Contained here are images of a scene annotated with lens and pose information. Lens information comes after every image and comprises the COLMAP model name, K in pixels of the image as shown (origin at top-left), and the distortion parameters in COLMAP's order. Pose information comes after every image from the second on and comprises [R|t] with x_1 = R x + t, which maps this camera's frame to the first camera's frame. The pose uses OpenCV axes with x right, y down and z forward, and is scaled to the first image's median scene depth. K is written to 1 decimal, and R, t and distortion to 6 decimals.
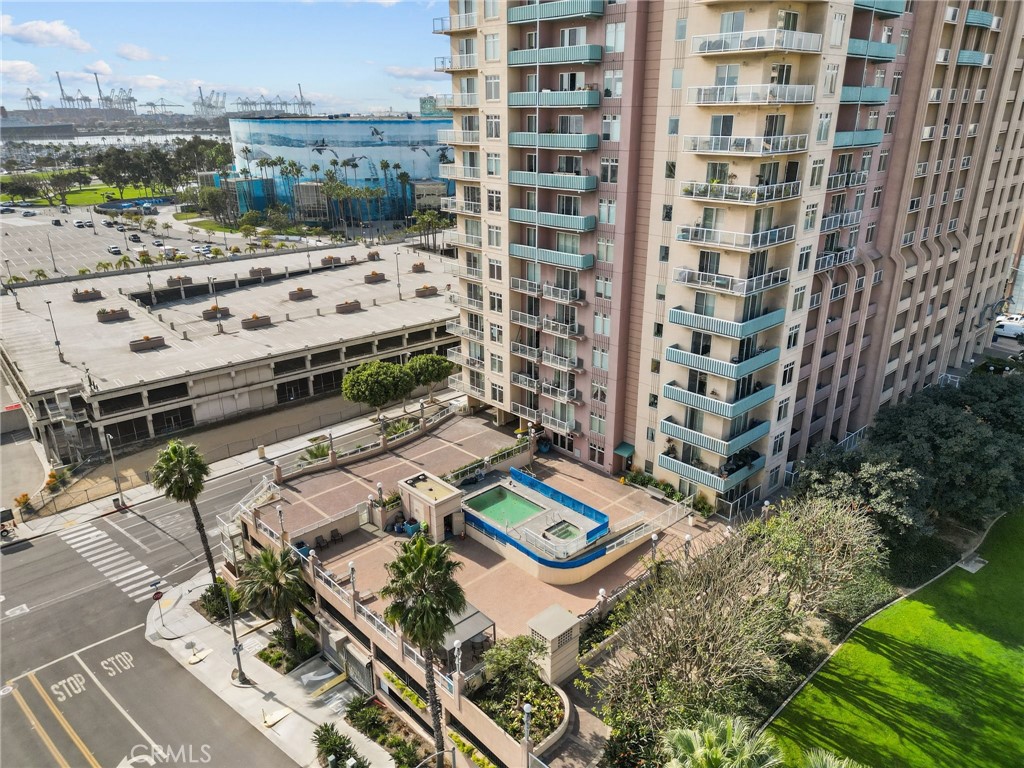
lens RADIAL K [[710.6, 0, 511.8], [0, 710.6, 380.7], [0, 0, 1]] dist [0.068895, -0.067064]
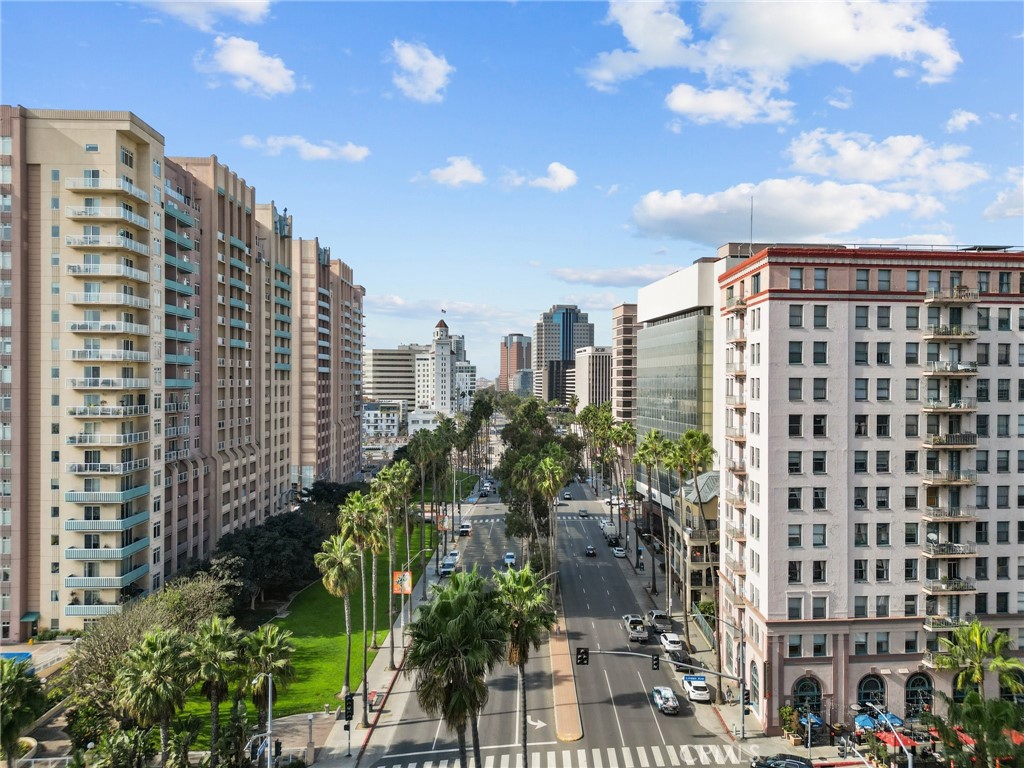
lens RADIAL K [[710.6, 0, 511.8], [0, 710.6, 380.7], [0, 0, 1]] dist [0.068895, -0.067064]
pose [[0.654567, 0.009720, 0.755941, -0.281191], [0.263133, 0.934466, -0.239862, 0.265966], [-0.708733, 0.355919, 0.609113, -0.575509]]
